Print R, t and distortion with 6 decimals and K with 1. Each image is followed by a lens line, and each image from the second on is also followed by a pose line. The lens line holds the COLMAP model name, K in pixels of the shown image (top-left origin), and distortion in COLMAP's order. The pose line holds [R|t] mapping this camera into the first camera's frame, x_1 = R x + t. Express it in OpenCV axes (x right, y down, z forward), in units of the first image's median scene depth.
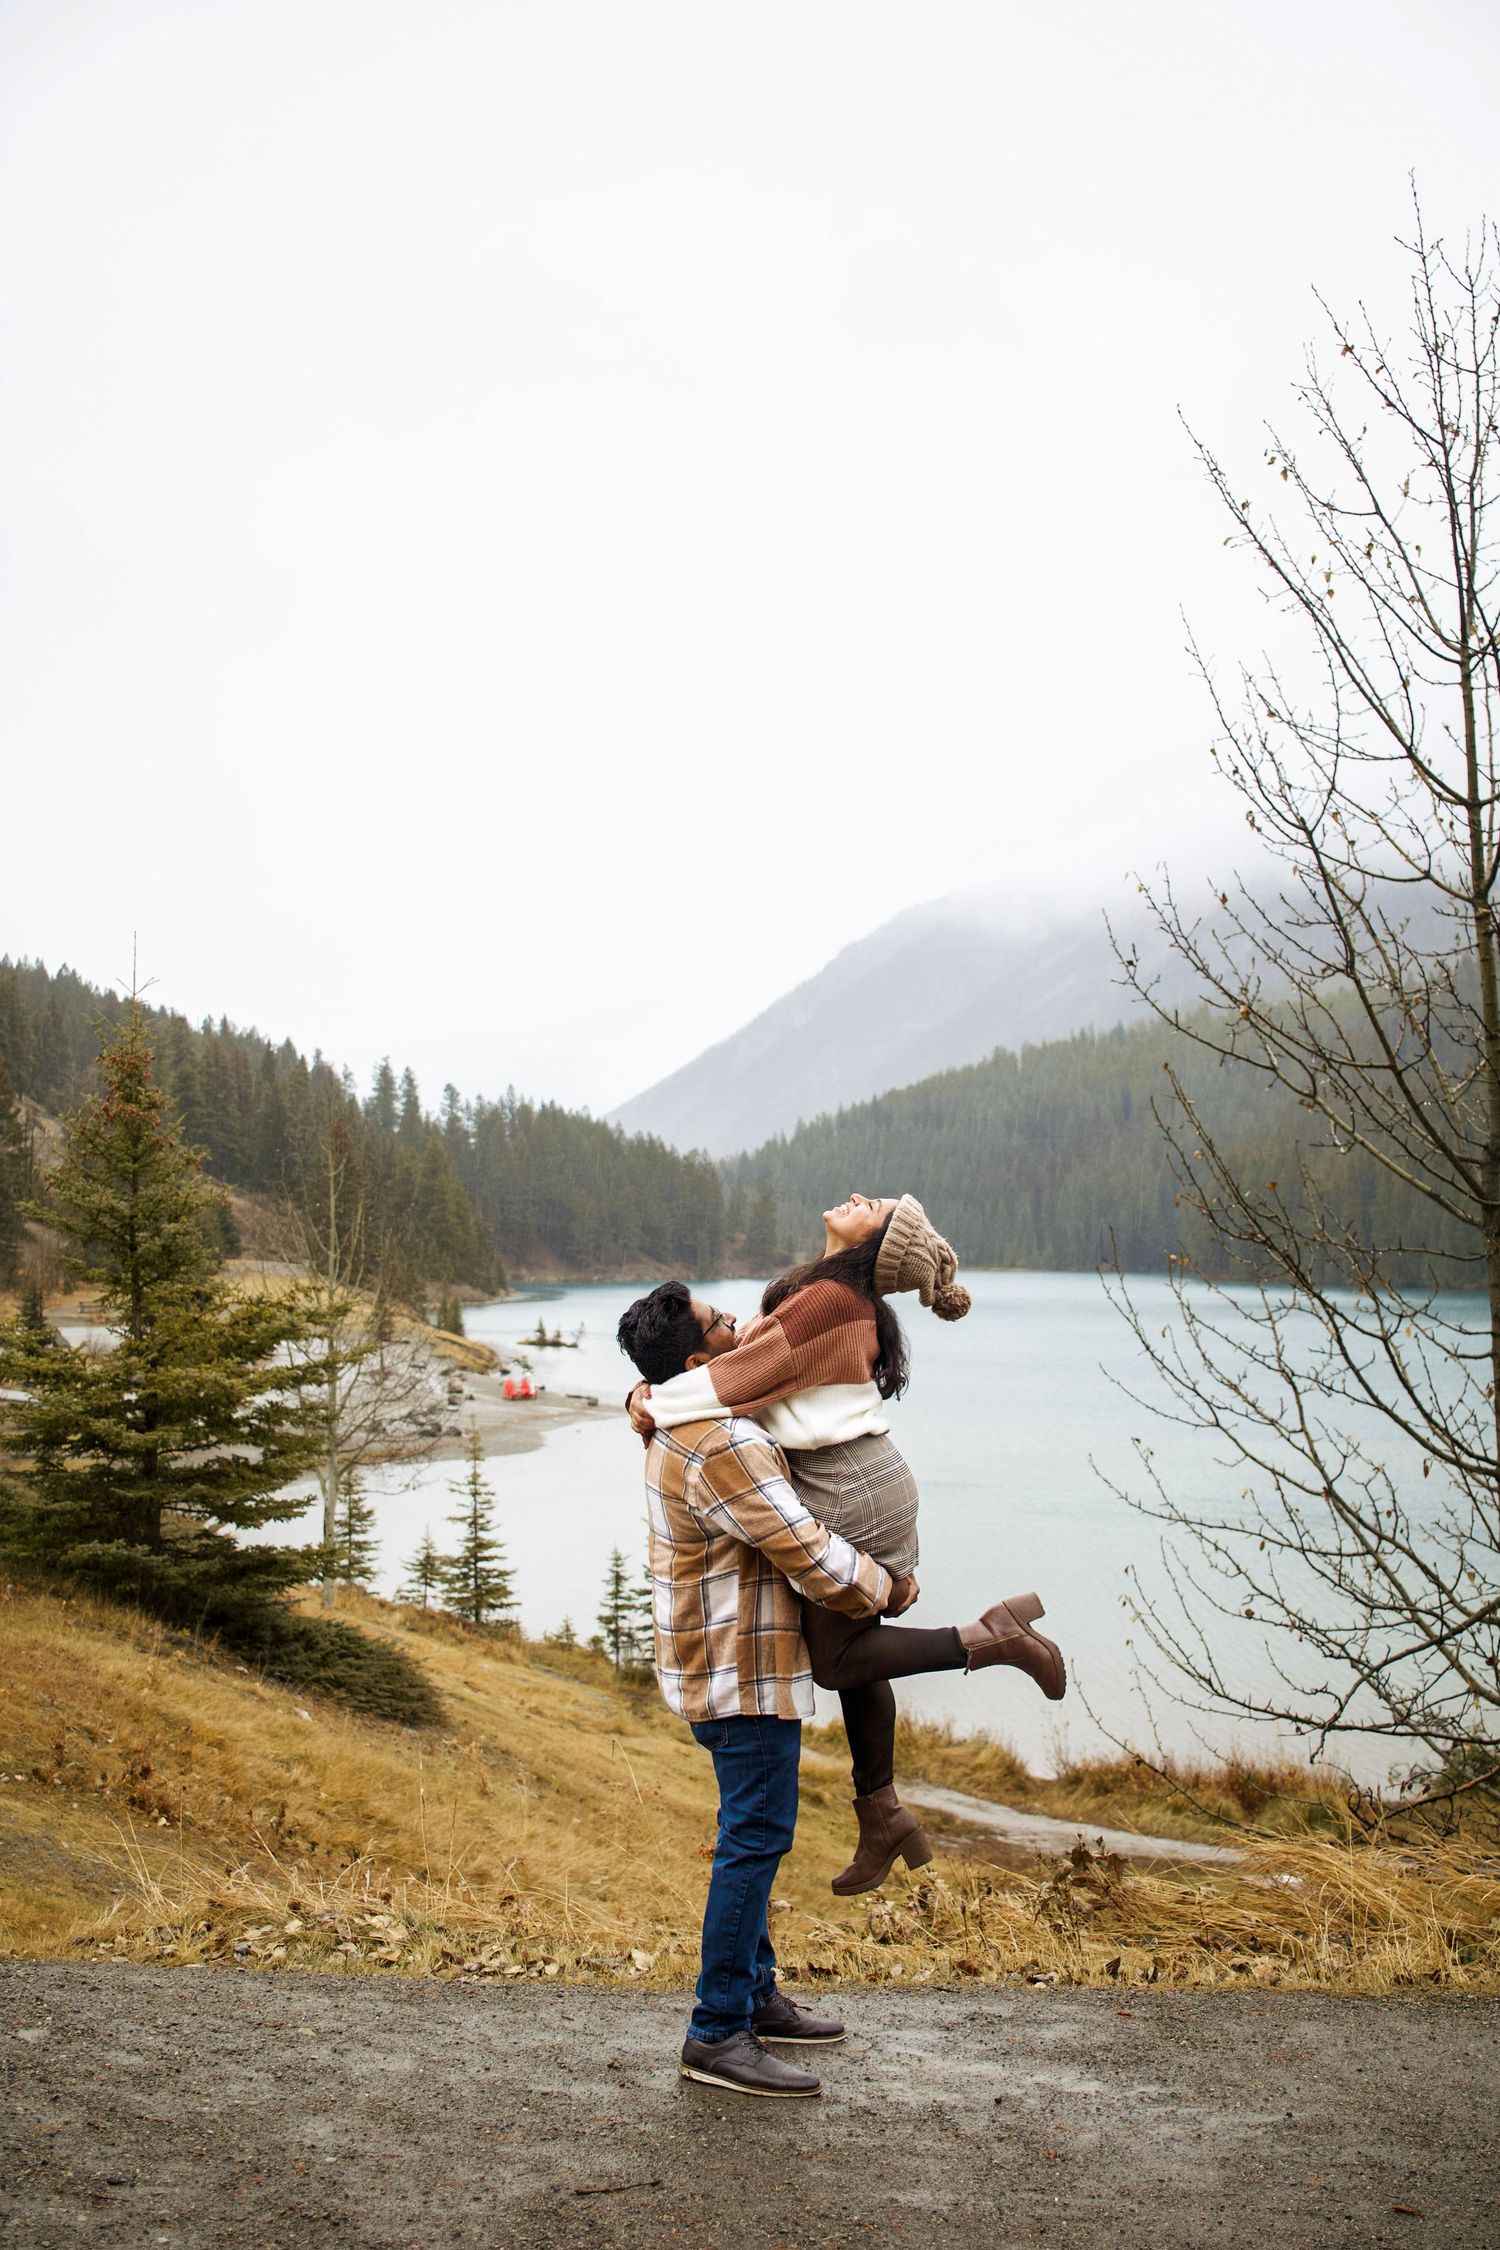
lens RADIAL K [[2369.0, 0, 746.8], [0, 2369.0, 1080.0], [0, 0, 1]] dist [-0.010797, -0.009110]
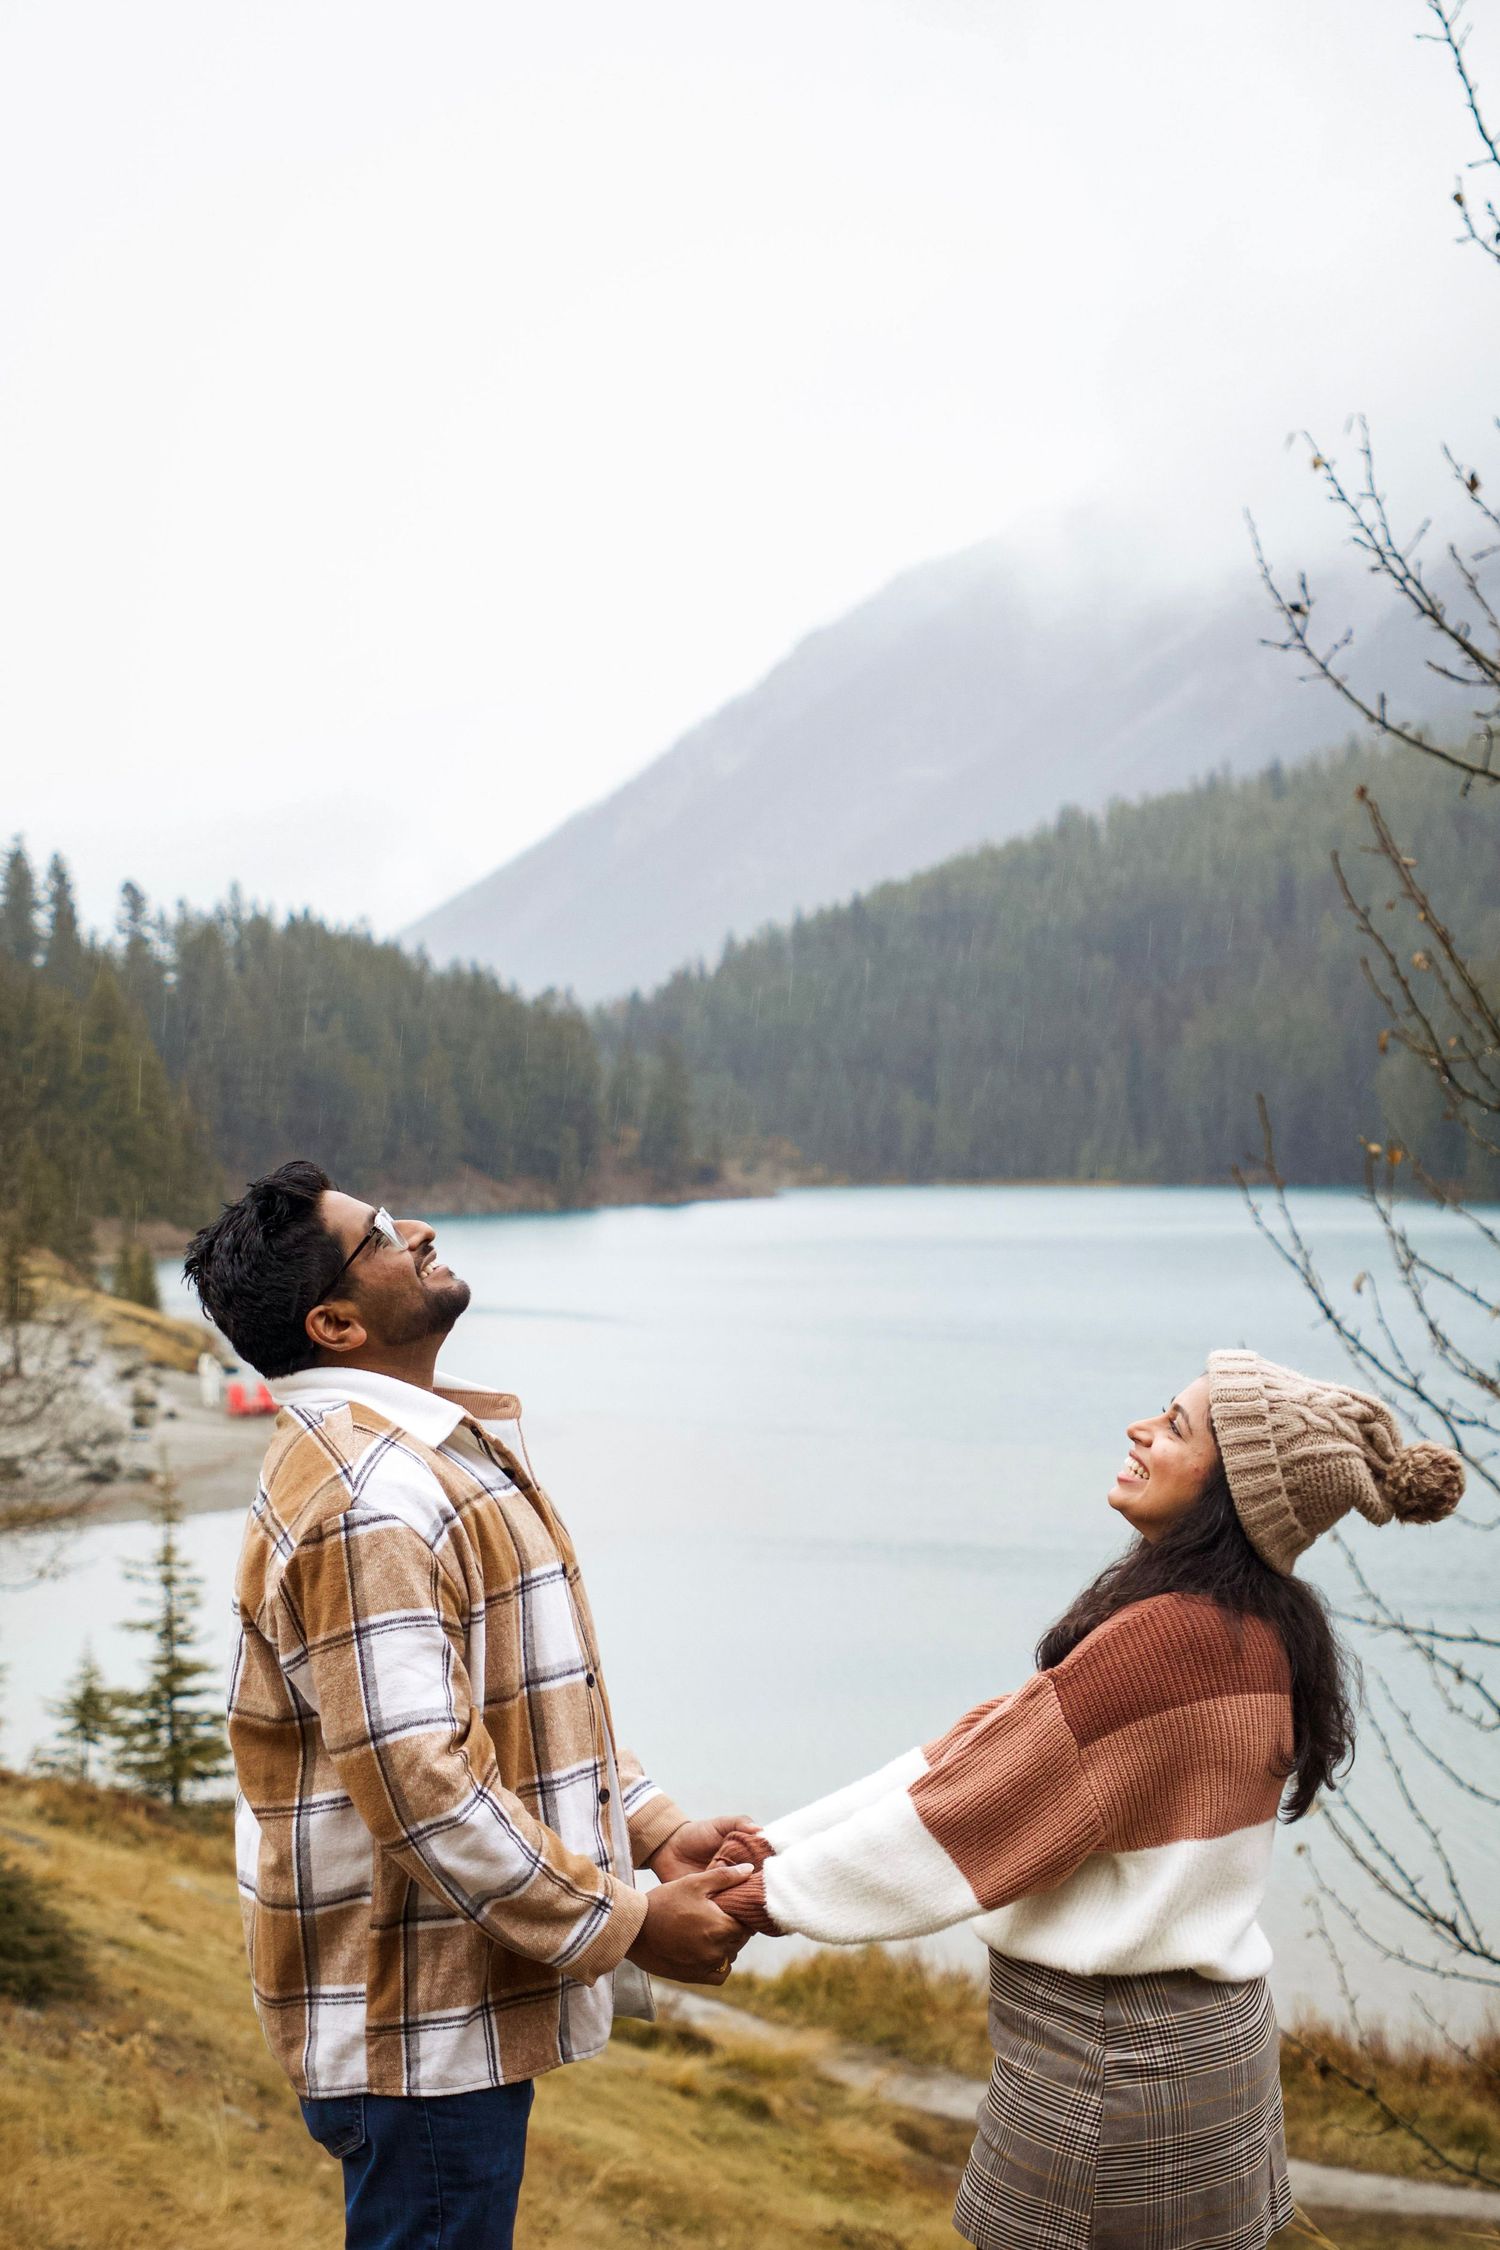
lens RADIAL K [[3458.0, 0, 750.0], [0, 3458.0, 1125.0], [0, 0, 1]] dist [0.199877, 0.107555]
pose [[0.999893, -0.013365, 0.005939, 0.022399], [0.013013, 0.998354, 0.055849, 0.016383], [-0.006675, -0.055766, 0.998422, 0.143845]]
